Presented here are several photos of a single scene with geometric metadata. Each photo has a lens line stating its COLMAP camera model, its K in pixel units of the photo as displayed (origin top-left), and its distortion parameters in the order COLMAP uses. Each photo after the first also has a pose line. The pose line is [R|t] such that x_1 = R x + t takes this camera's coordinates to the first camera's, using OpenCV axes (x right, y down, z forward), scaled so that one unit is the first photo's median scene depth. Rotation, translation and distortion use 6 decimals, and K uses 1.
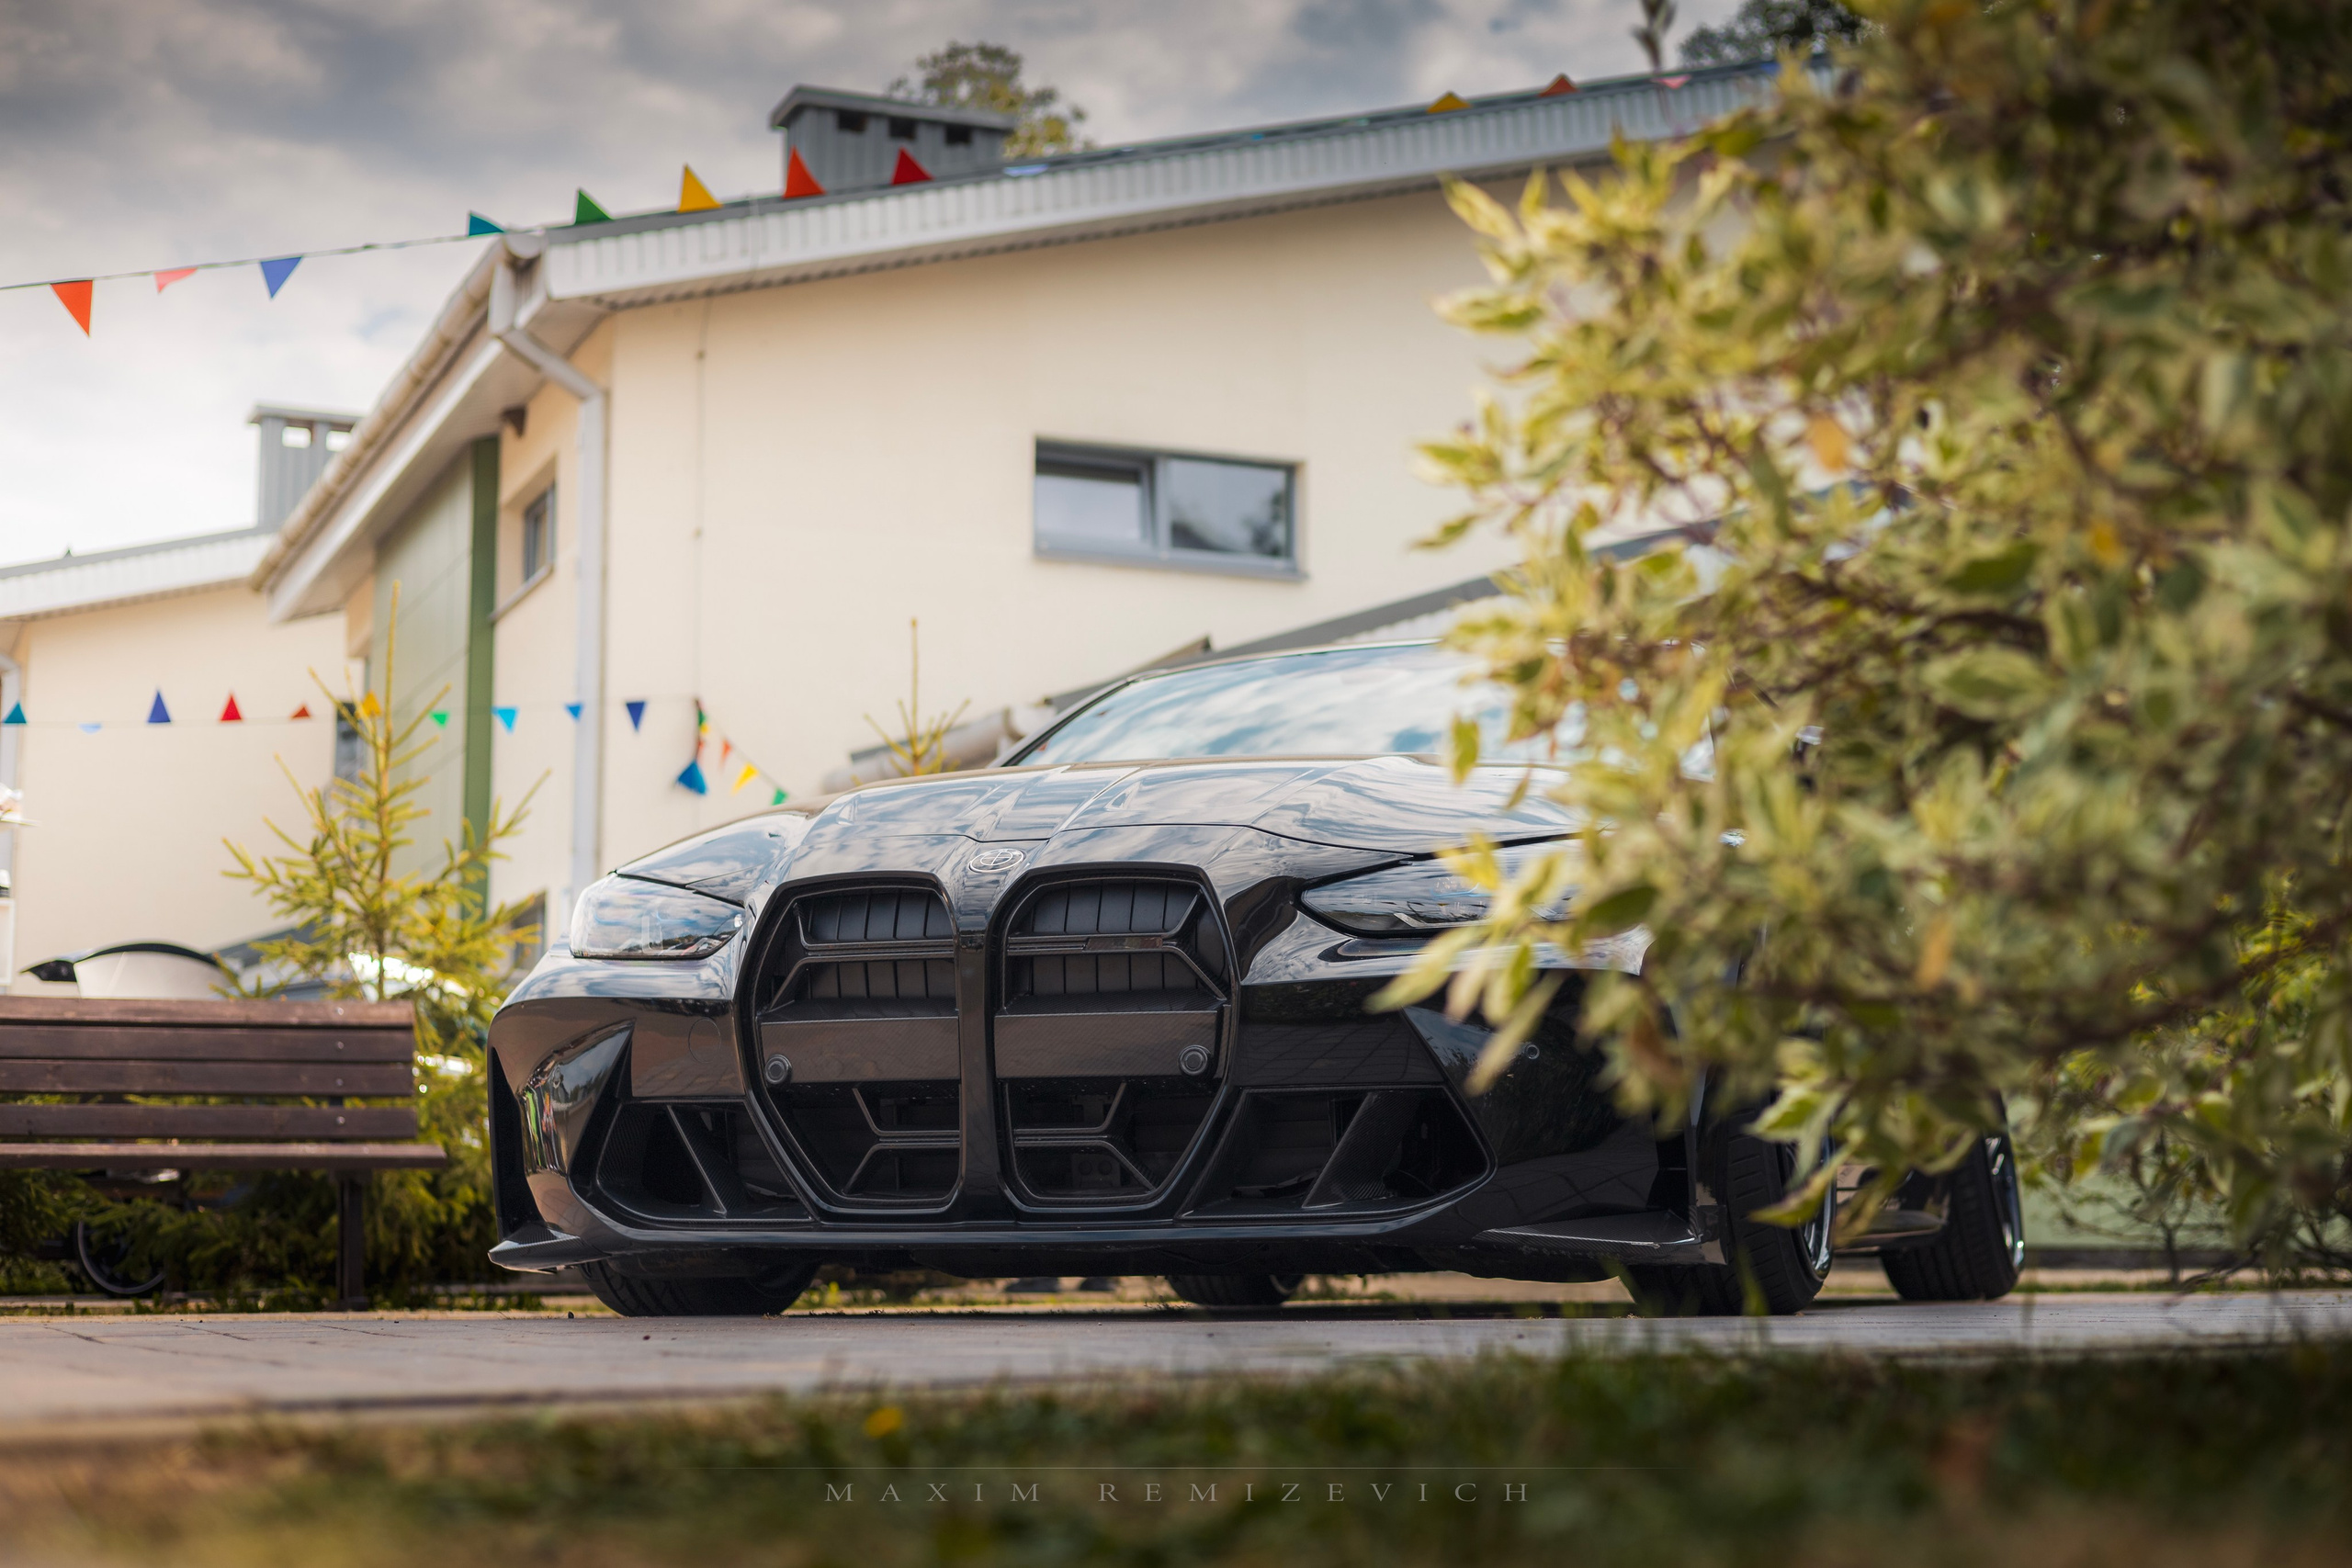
lens RADIAL K [[3332.9, 0, 1176.0], [0, 3332.9, 784.0], [0, 0, 1]] dist [-0.001500, 0.006476]
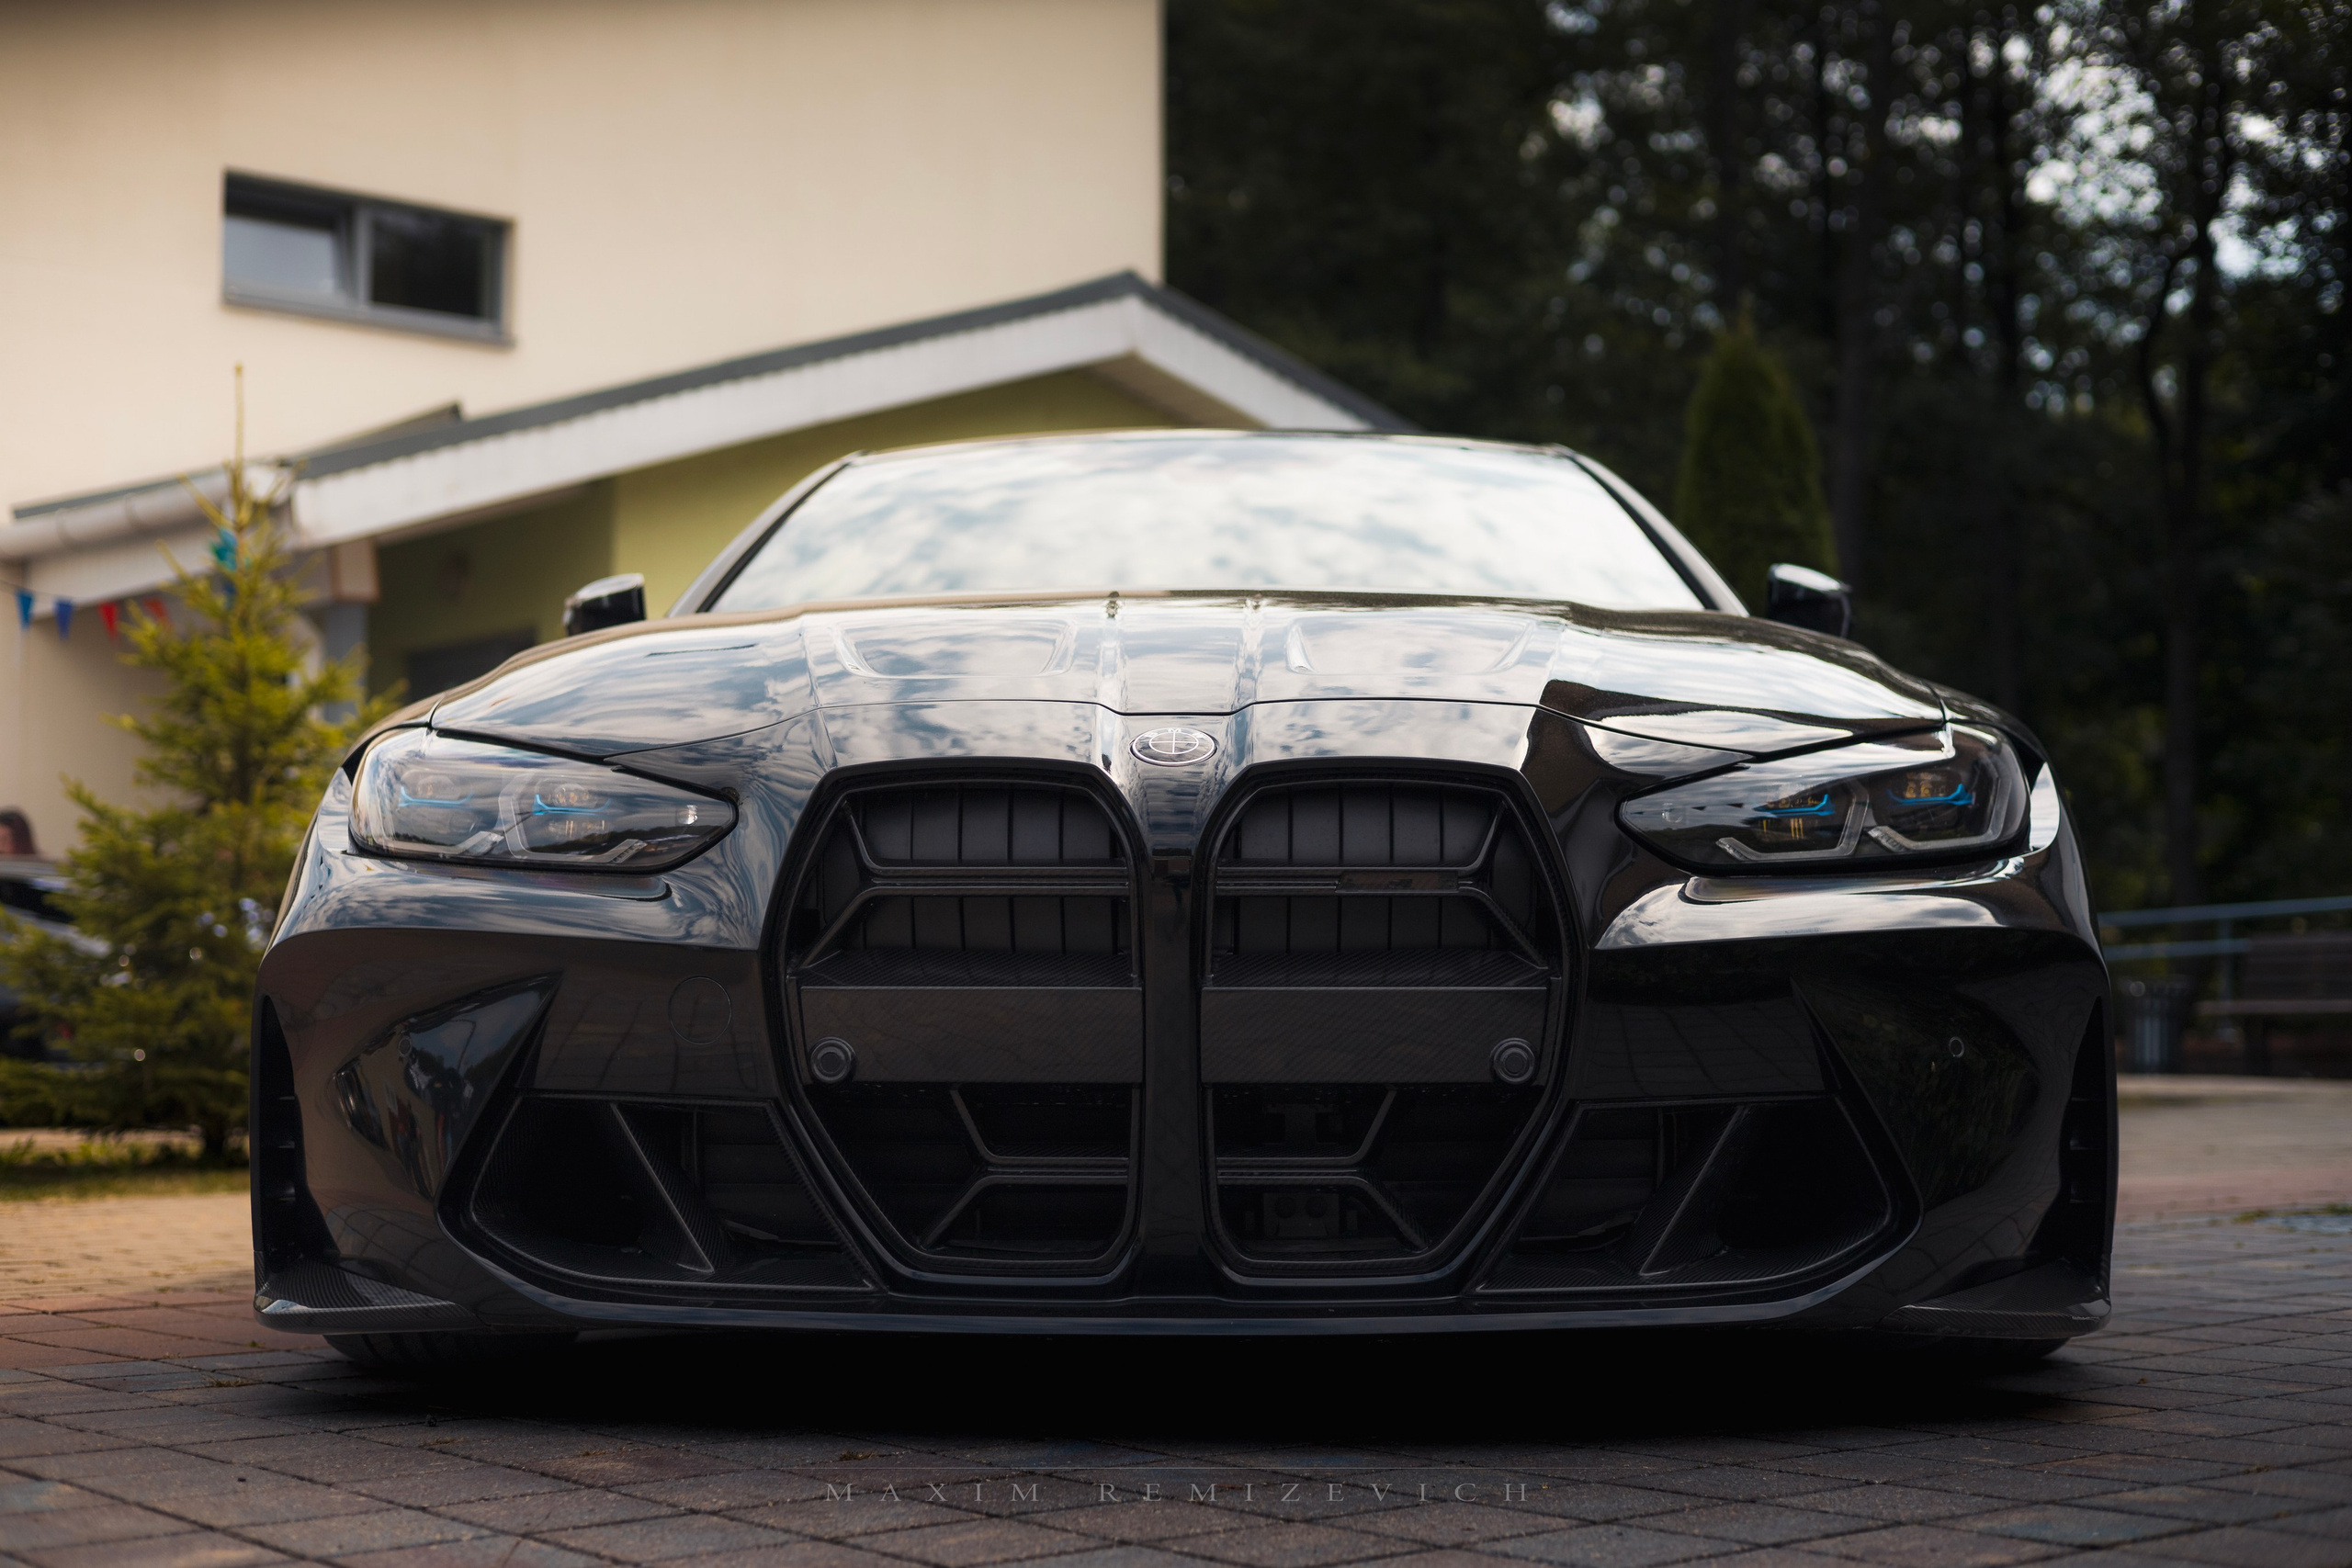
lens RADIAL K [[3413.9, 0, 1176.0], [0, 3413.9, 784.0], [0, 0, 1]] dist [0.132848, -0.005123]
pose [[0.975122, 0.020339, 0.220733, -0.204076], [-0.034055, 0.997706, 0.058512, -0.009053], [-0.219037, -0.064573, 0.973578, 0.345369]]
